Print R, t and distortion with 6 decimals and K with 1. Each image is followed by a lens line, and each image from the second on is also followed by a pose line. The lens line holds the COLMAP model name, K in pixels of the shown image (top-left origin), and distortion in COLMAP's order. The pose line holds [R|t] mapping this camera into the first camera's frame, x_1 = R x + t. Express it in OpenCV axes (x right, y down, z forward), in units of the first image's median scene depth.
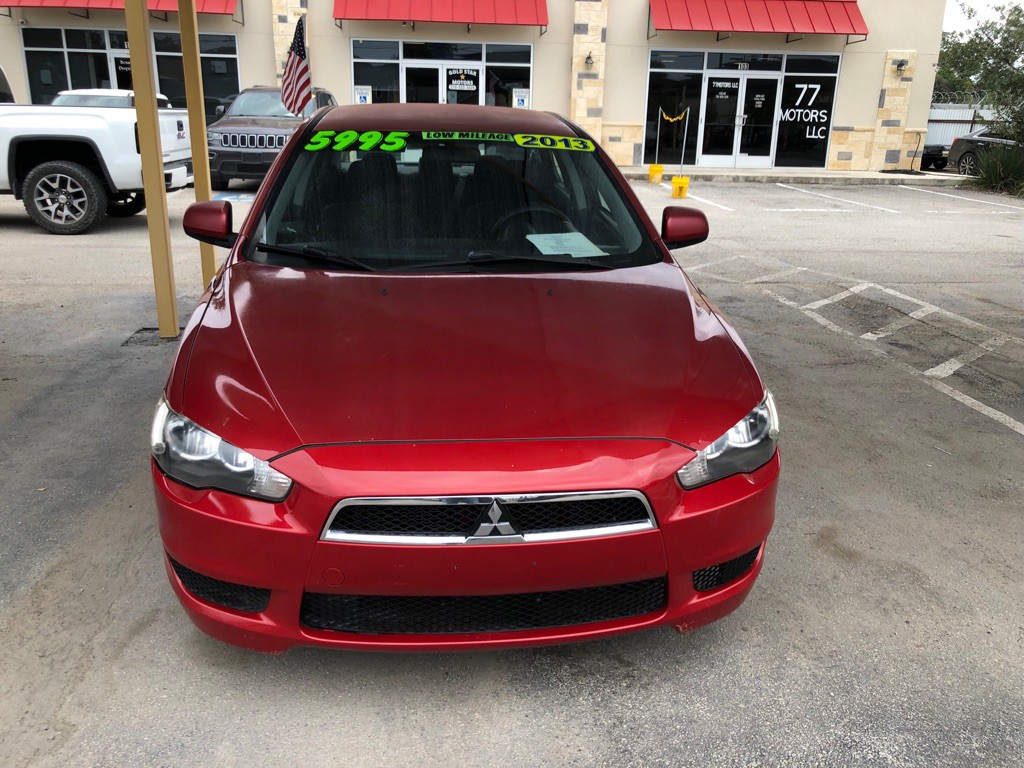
lens RADIAL K [[841.4, 0, 514.6], [0, 841.4, 380.8], [0, 0, 1]] dist [0.007499, 0.011122]
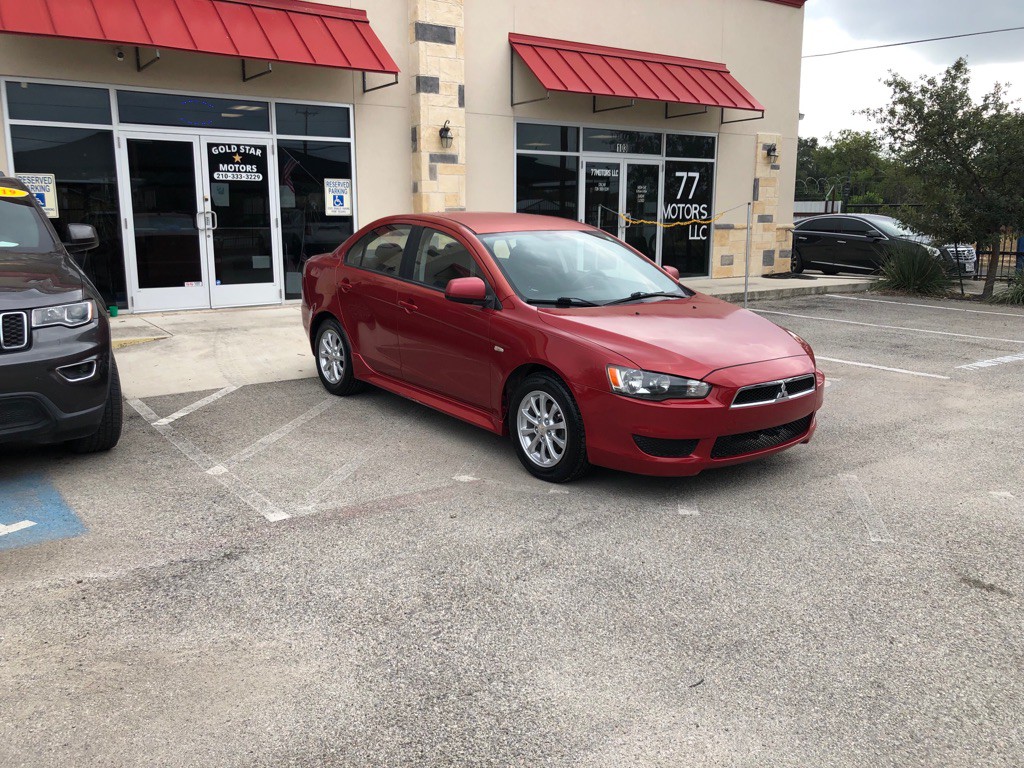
lens RADIAL K [[841.4, 0, 510.6], [0, 841.4, 377.7], [0, 0, 1]] dist [0.007499, 0.011122]
pose [[0.865322, -0.119072, 0.486868, -0.192769], [0.170601, 0.983342, -0.062719, -0.152797], [-0.471290, 0.137332, 0.871221, 0.450824]]
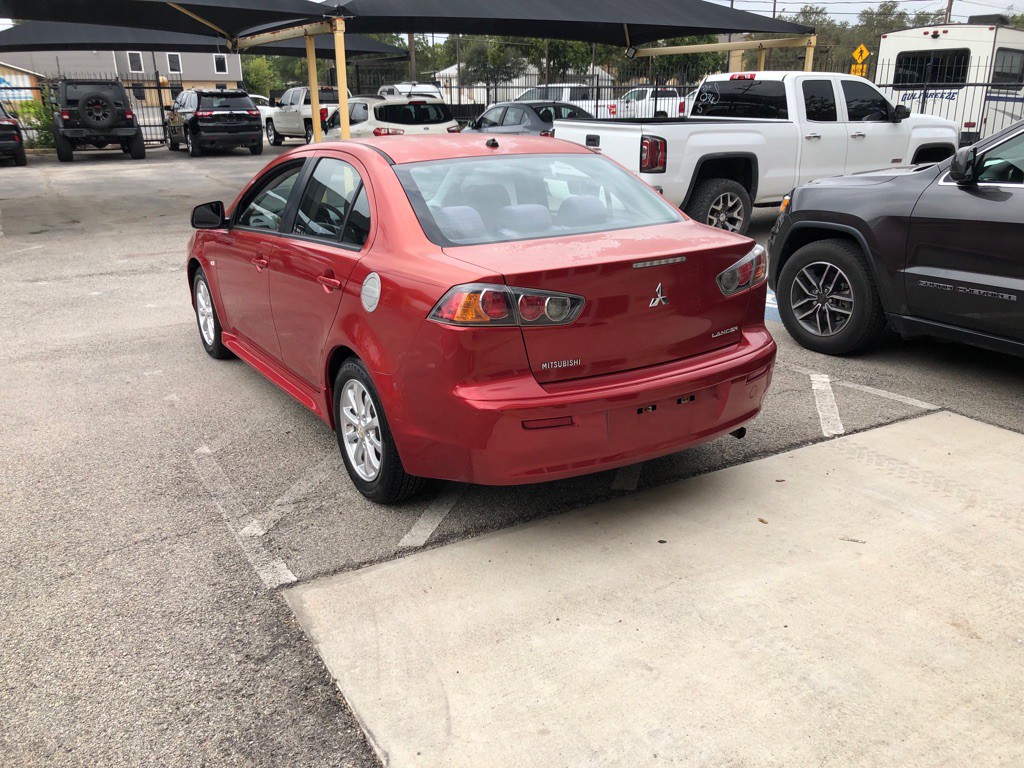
lens RADIAL K [[841.4, 0, 495.4], [0, 841.4, 366.9], [0, 0, 1]] dist [0.007499, 0.011122]
pose [[-0.913709, 0.109603, -0.391310, 0.047702], [-0.137634, 0.822562, 0.551769, -0.316249], [0.382352, 0.558013, -0.736497, 0.945148]]
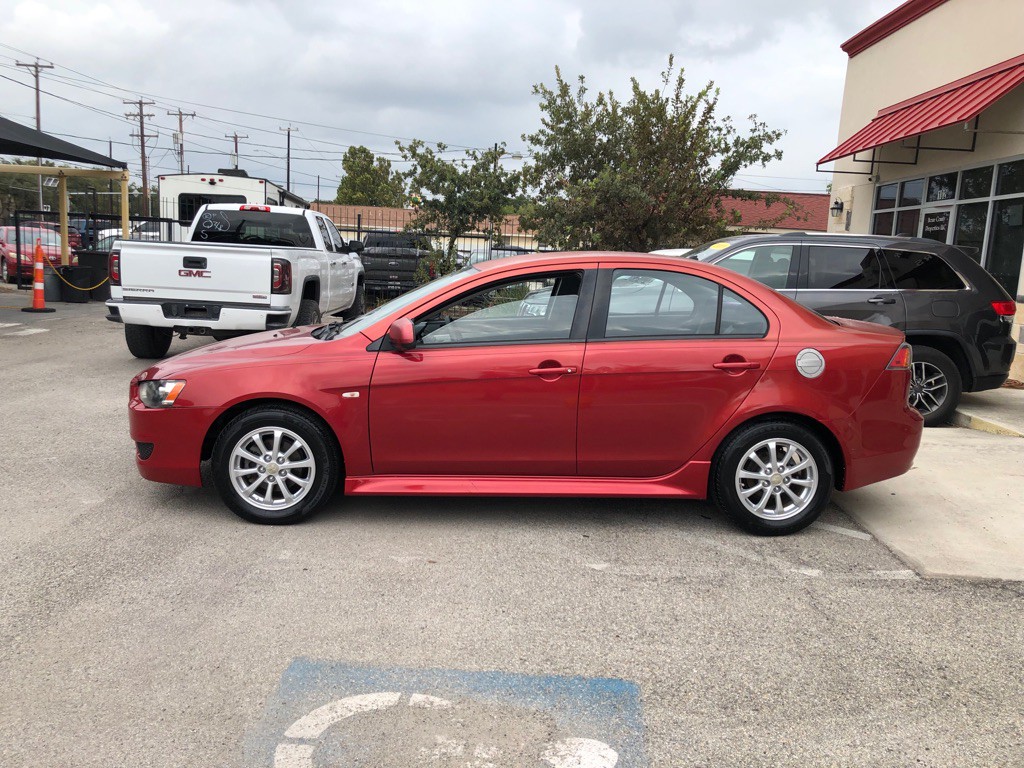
lens RADIAL K [[841.4, 0, 499.2], [0, 841.4, 366.0], [0, 0, 1]] dist [0.007499, 0.011122]
pose [[-0.108625, 0.105986, -0.988417, 0.237636], [-0.353131, 0.925336, 0.138030, -0.232368], [0.929247, 0.364034, -0.063088, 0.737704]]
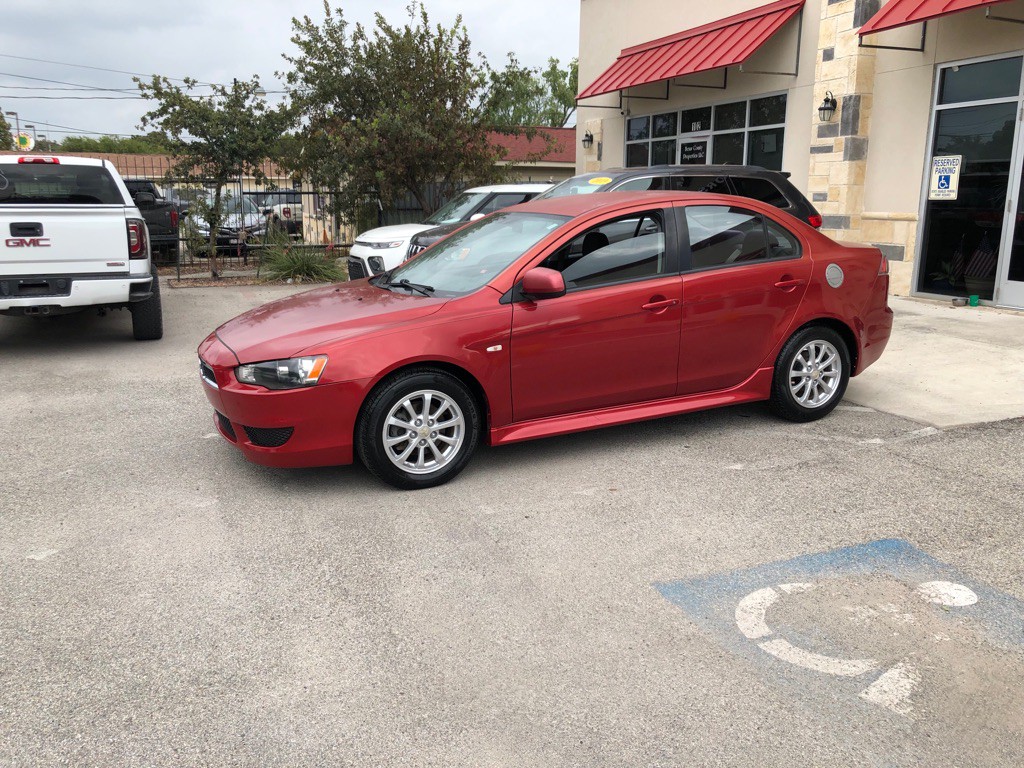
lens RADIAL K [[841.4, 0, 512.2], [0, 841.4, 379.9], [0, 0, 1]] dist [0.007499, 0.011122]
pose [[0.302894, 0.179440, -0.935979, 0.235558], [-0.281442, 0.955154, 0.092038, -0.194117], [0.910520, 0.235546, 0.339812, 0.619002]]
